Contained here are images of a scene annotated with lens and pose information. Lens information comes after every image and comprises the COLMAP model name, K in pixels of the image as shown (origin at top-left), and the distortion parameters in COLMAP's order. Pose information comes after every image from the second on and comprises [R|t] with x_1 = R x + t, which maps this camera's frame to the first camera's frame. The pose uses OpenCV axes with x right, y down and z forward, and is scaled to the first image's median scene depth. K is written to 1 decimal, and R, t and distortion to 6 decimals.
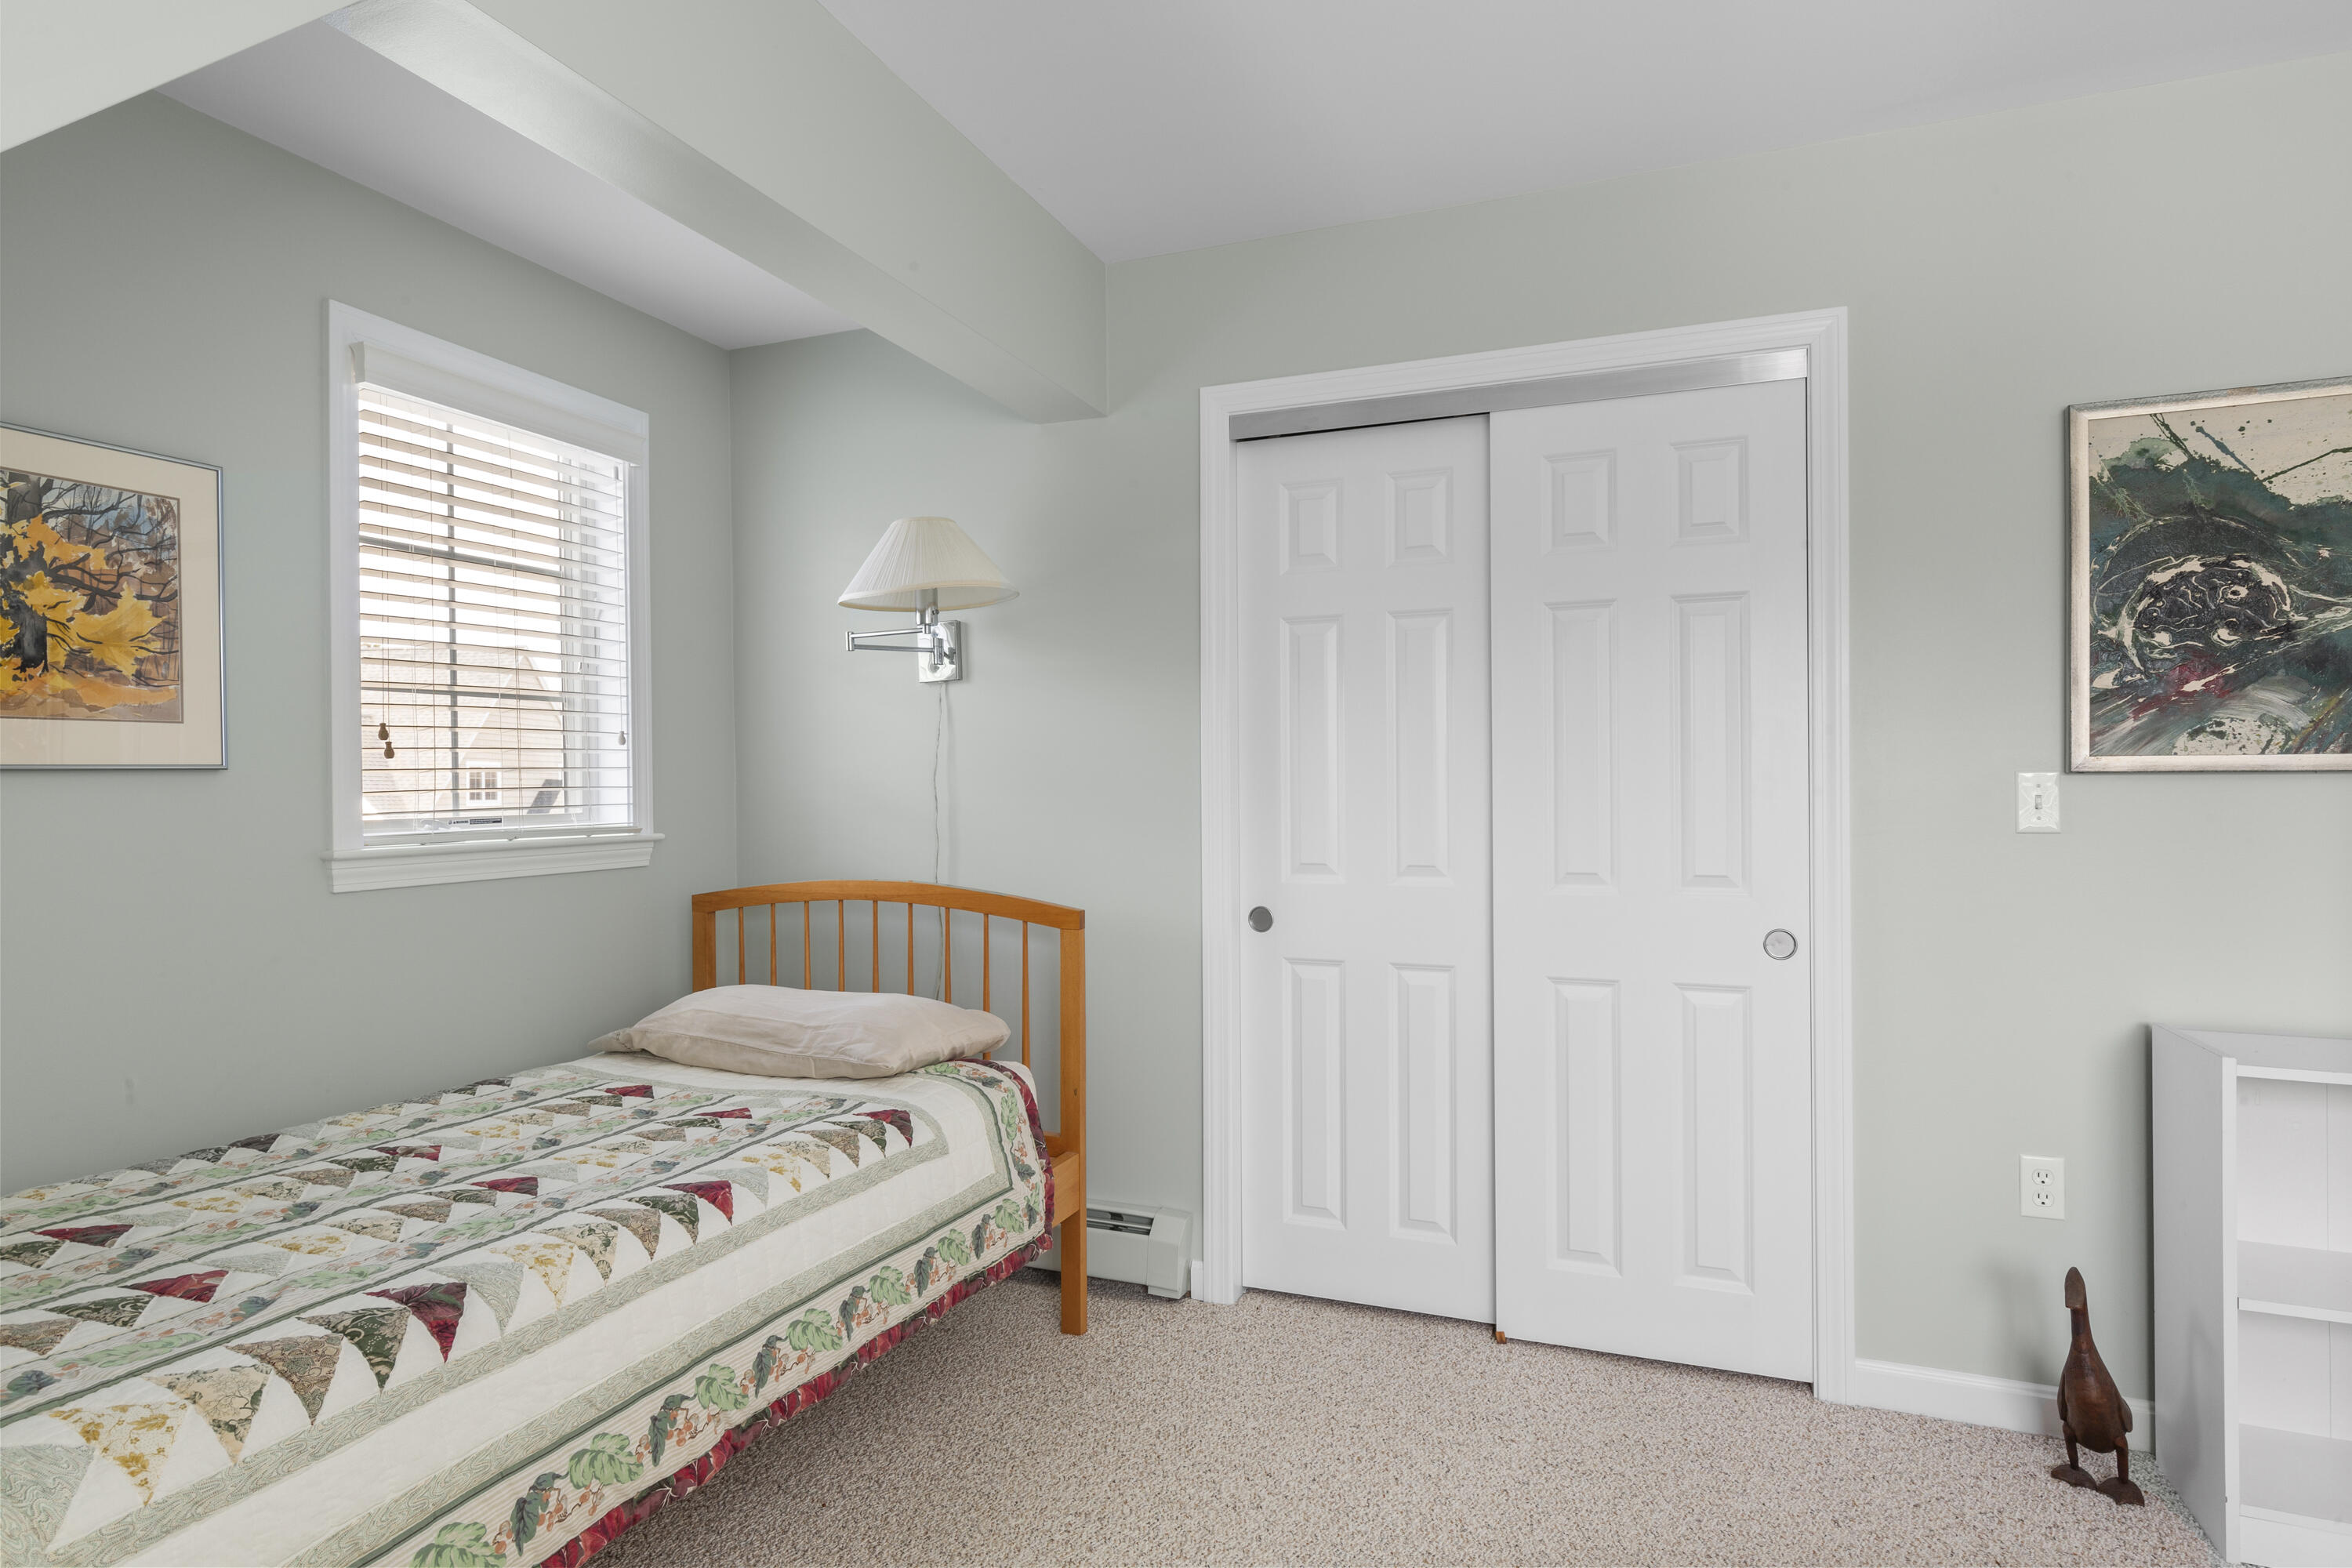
lens RADIAL K [[1278.9, 0, 1087.3], [0, 1278.9, 785.6], [0, 0, 1]] dist [0.002921, 0.000915]
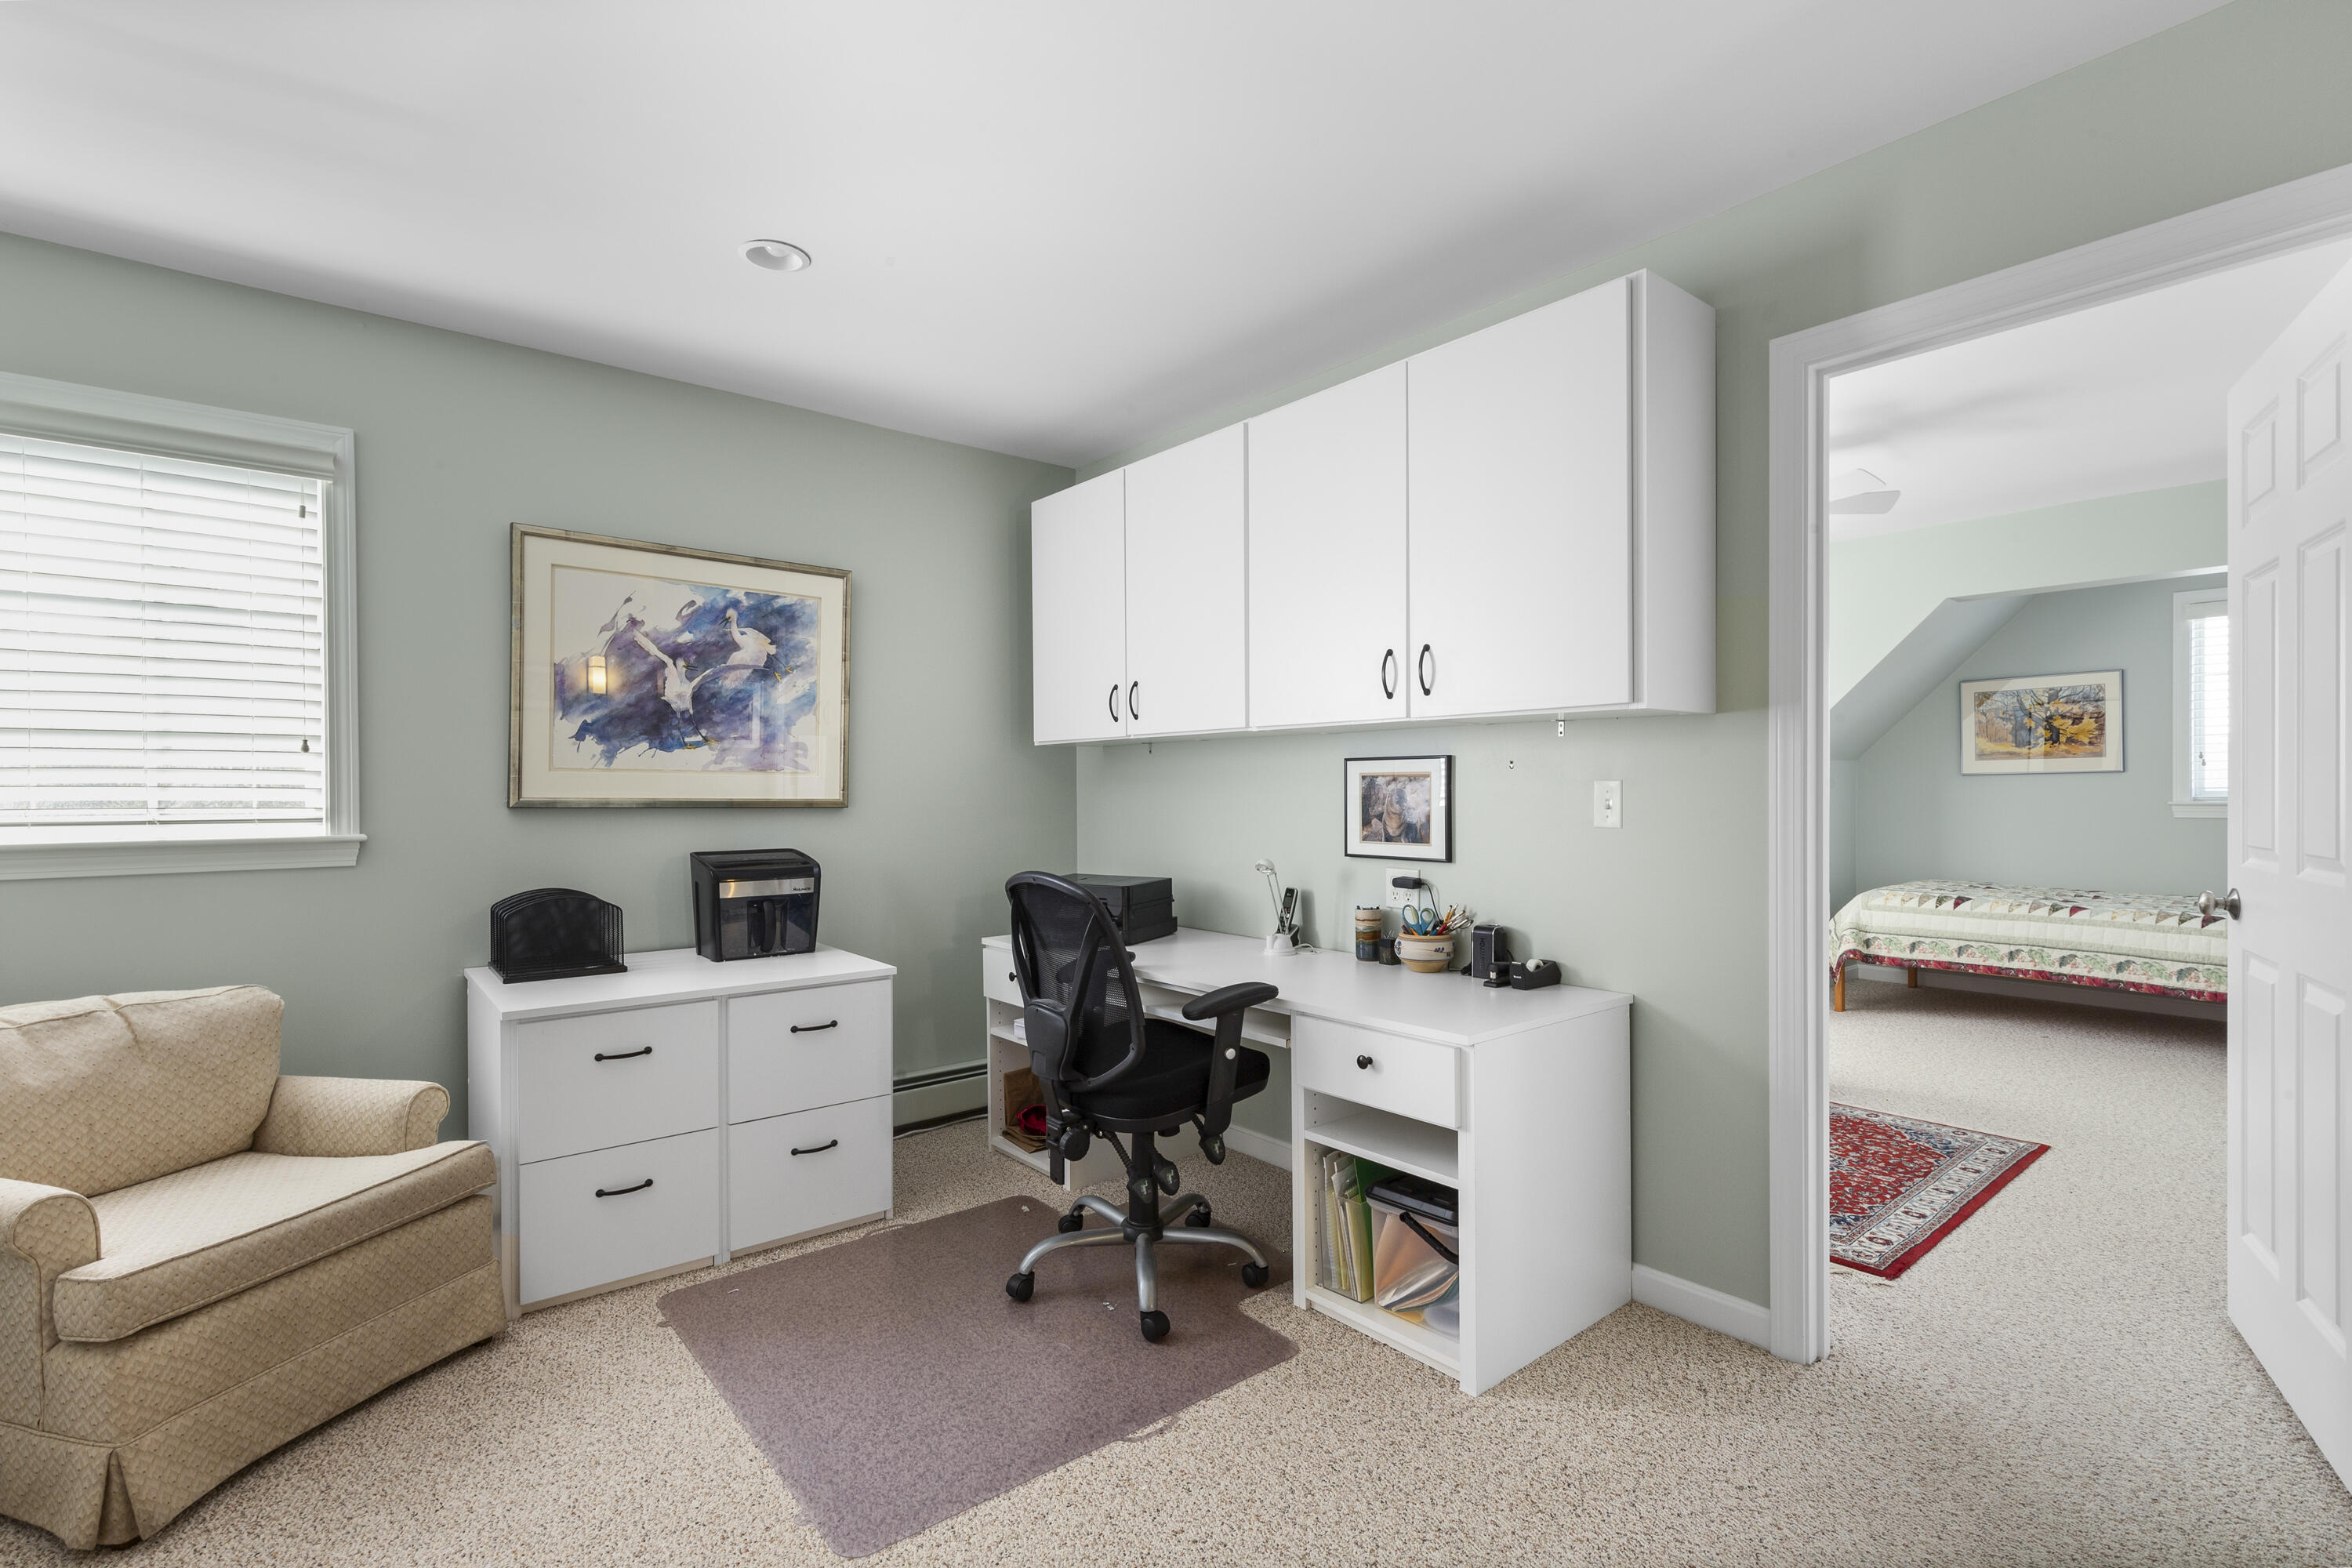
lens RADIAL K [[1075.6, 0, 1180.4], [0, 1075.6, 793.0], [0, 0, 1]] dist [0.004234, 0.000511]
pose [[-0.486744, 0.013111, -0.873447, 2.662074], [0.007821, 0.999913, 0.010651, -0.007263], [0.873510, -0.001647, -0.486804, 0.325166]]
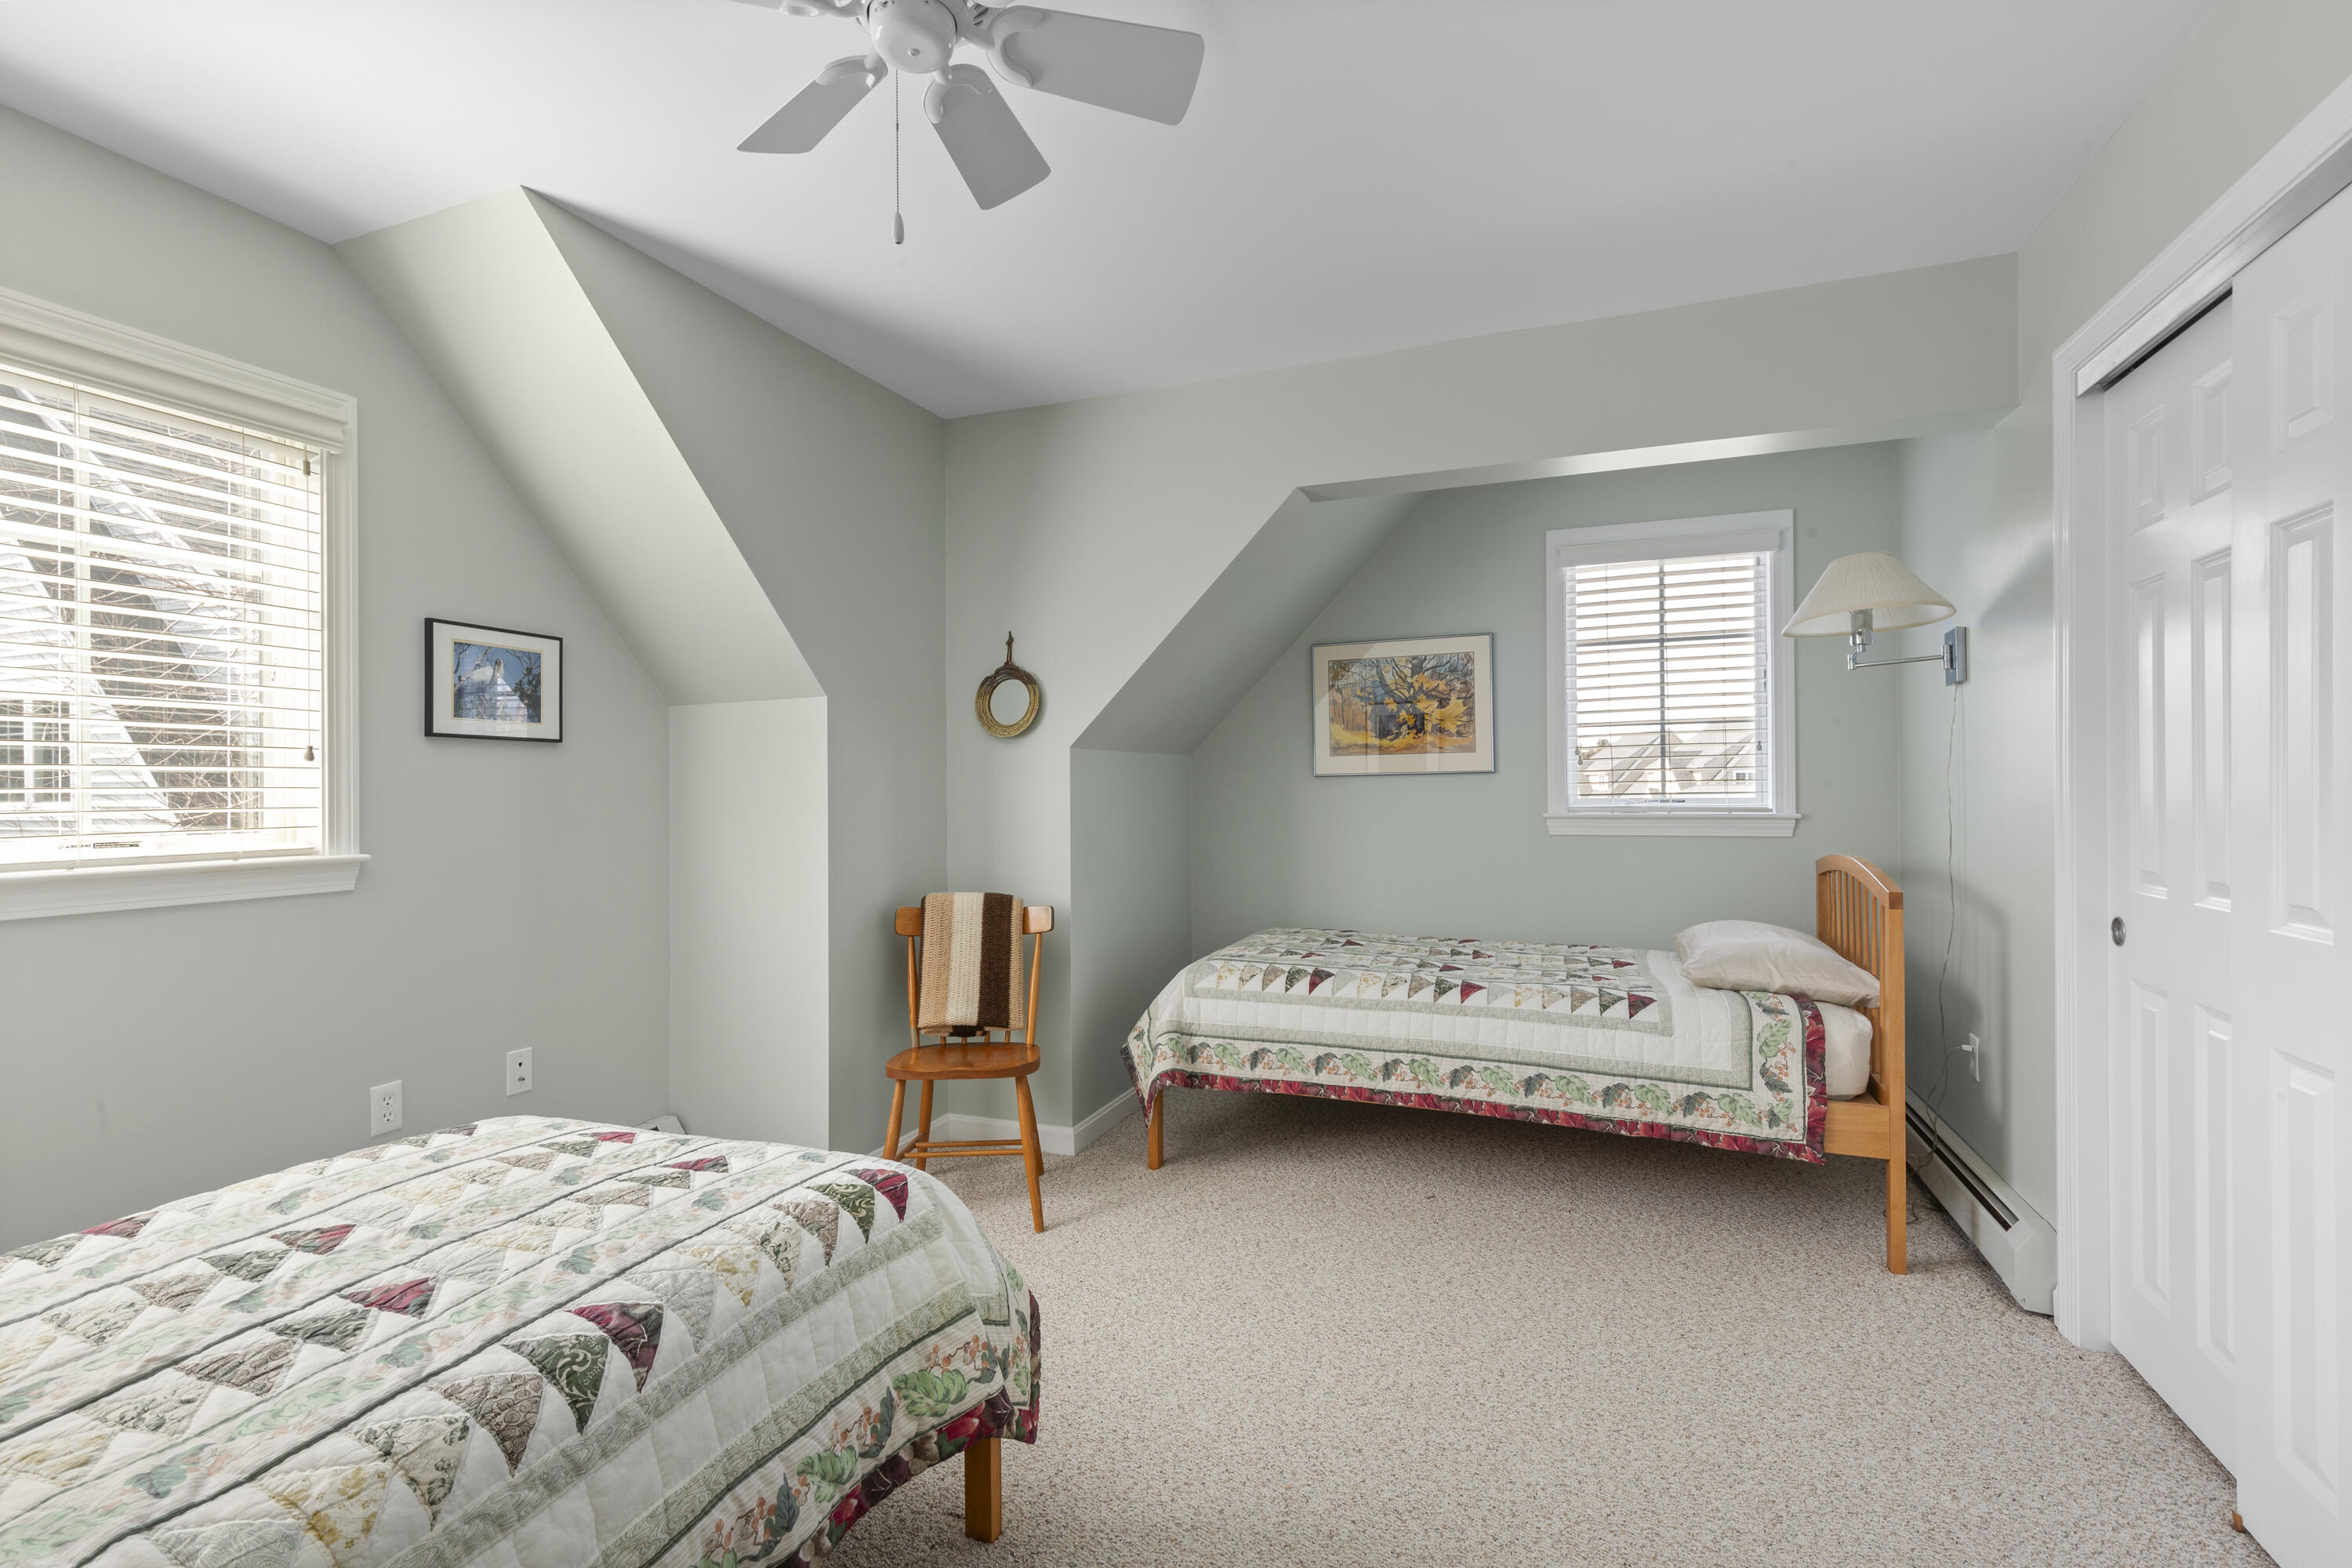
lens RADIAL K [[1075.6, 0, 1193.9], [0, 1075.6, 779.4], [0, 0, 1]] dist [0.004234, 0.000511]
pose [[0.018987, -0.002232, -0.999817, 1.169895], [0.004160, 0.999989, -0.002154, 0.000612], [0.999811, -0.004118, 0.018996, 0.478350]]
